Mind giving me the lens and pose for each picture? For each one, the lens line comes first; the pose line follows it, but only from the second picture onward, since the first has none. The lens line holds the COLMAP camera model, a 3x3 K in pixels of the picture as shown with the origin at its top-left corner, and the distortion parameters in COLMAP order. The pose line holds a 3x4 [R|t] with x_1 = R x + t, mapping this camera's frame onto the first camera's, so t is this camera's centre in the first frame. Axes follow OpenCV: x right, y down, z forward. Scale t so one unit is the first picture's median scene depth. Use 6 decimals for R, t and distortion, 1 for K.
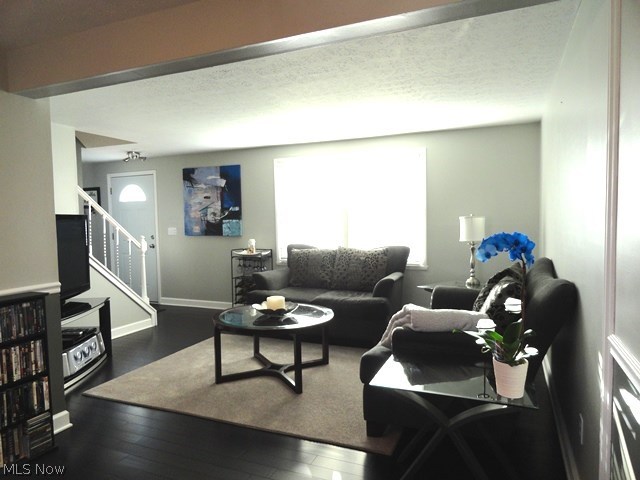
lens RADIAL K [[434.6, 0, 322.0], [0, 434.6, 242.3], [0, 0, 1]] dist [-0.022247, 0.020705]
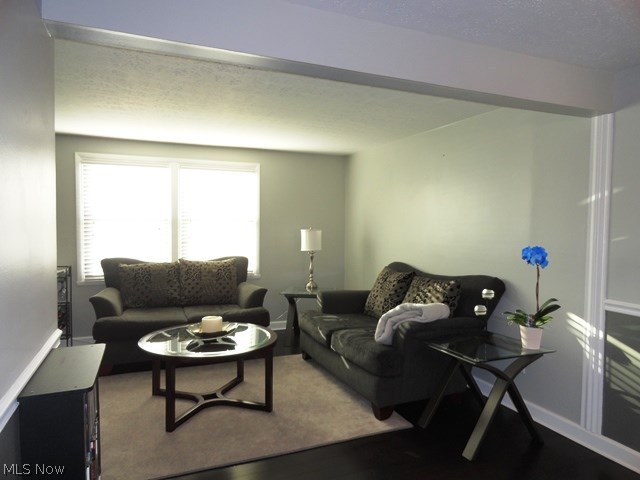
lens RADIAL K [[434.6, 0, 322.0], [0, 434.6, 242.3], [0, 0, 1]] dist [-0.022247, 0.020705]
pose [[0.694856, -0.007625, 0.719109, -0.401805], [0.018674, 0.999798, -0.007443, -0.013275], [-0.718907, 0.018600, 0.694857, 0.141193]]
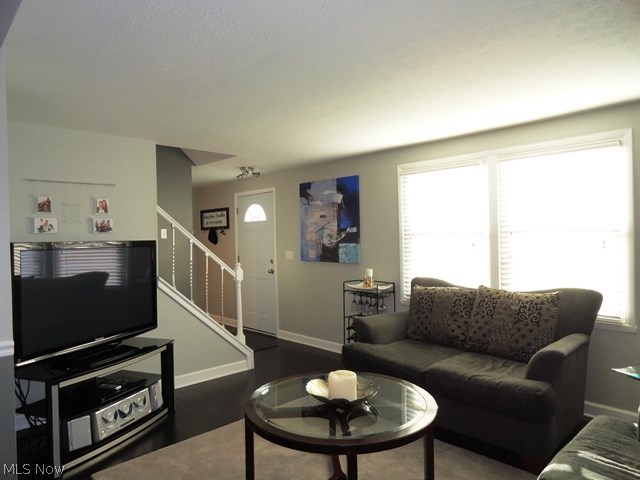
lens RADIAL K [[434.6, 0, 322.0], [0, 434.6, 242.3], [0, 0, 1]] dist [-0.022247, 0.020705]
pose [[0.918217, 0.005479, -0.396039, 0.077821], [-0.020238, 0.999247, -0.033097, -0.030010], [0.395560, 0.038405, 0.917637, 0.272057]]
